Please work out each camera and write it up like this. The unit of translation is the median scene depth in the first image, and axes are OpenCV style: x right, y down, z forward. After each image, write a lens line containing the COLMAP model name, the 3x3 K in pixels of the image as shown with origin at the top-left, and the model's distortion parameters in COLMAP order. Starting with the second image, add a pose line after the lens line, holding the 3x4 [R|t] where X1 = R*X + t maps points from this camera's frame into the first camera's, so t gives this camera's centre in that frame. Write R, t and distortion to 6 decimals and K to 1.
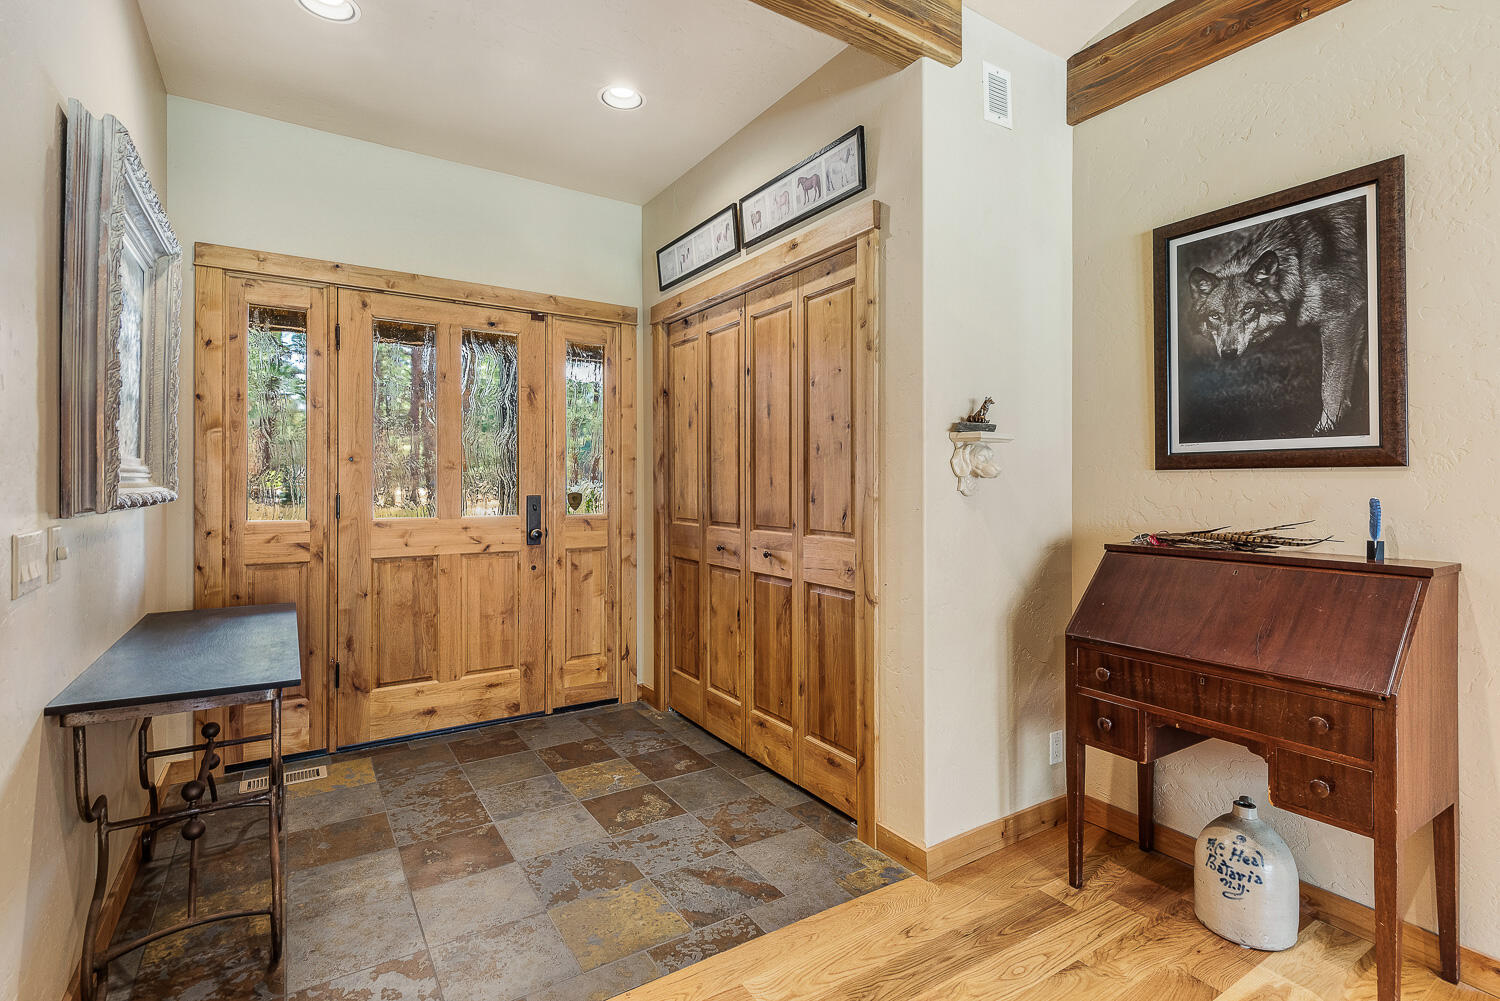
lens RADIAL K [[698.5, 0, 788.3], [0, 698.5, 474.5], [0, 0, 1]] dist [0.013802, -0.009465]
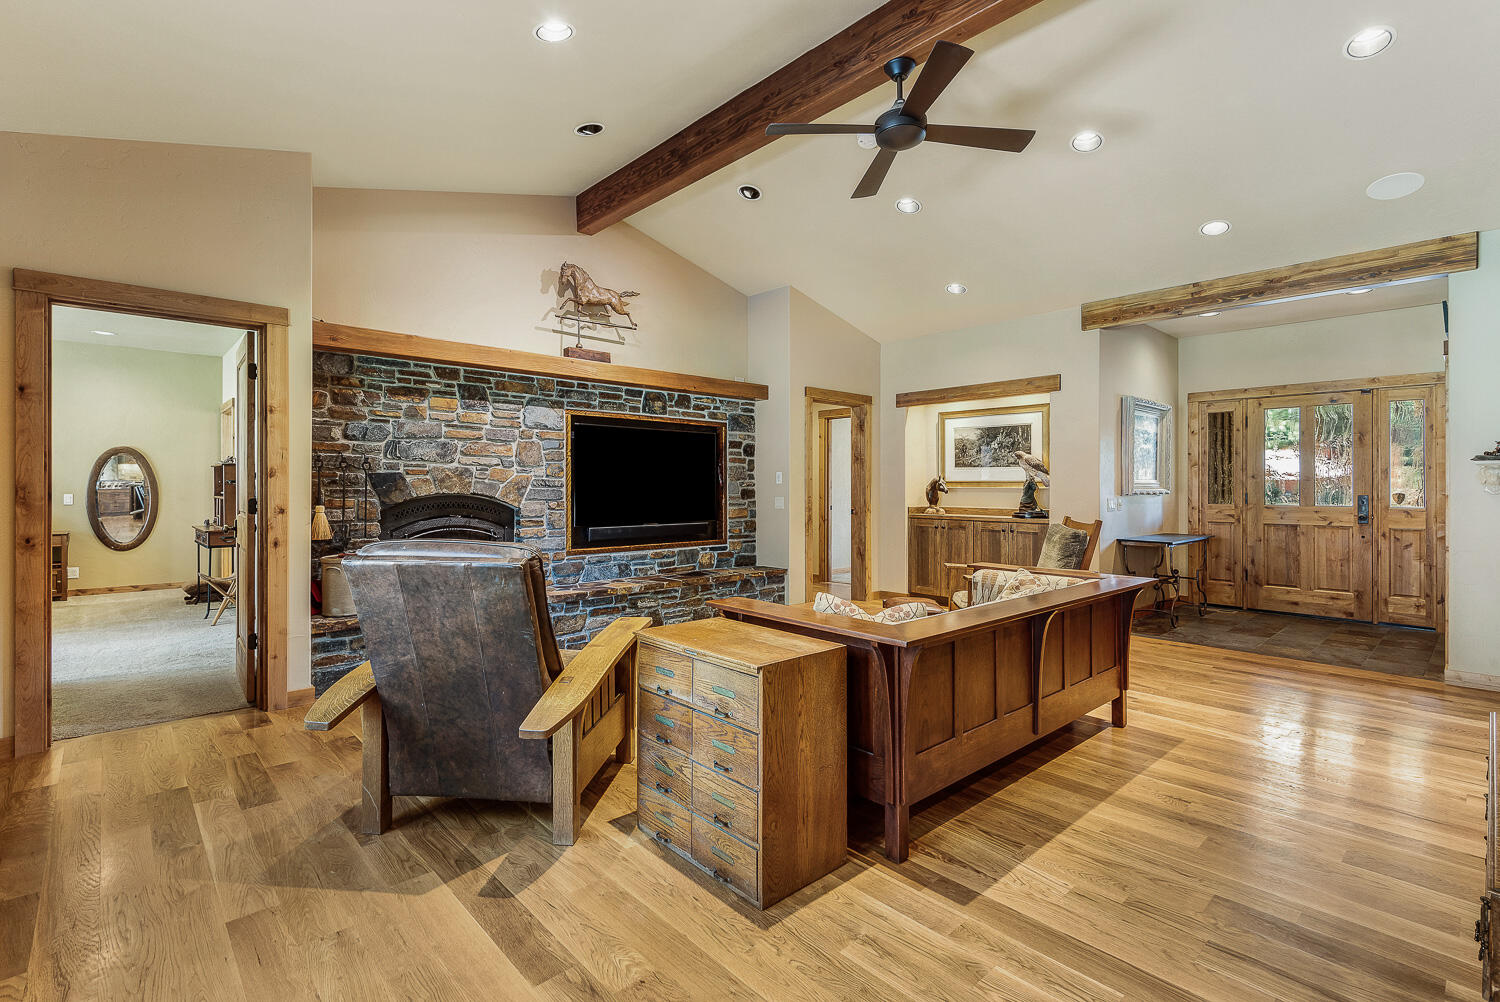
lens RADIAL K [[698.5, 0, 751.4], [0, 698.5, 493.9], [0, 0, 1]] dist [0.013802, -0.009465]
pose [[0.194189, 0.002576, -0.980961, 1.632296], [0.009035, 0.999949, 0.004414, 0.009084], [0.980923, -0.009720, 0.194156, -1.279818]]
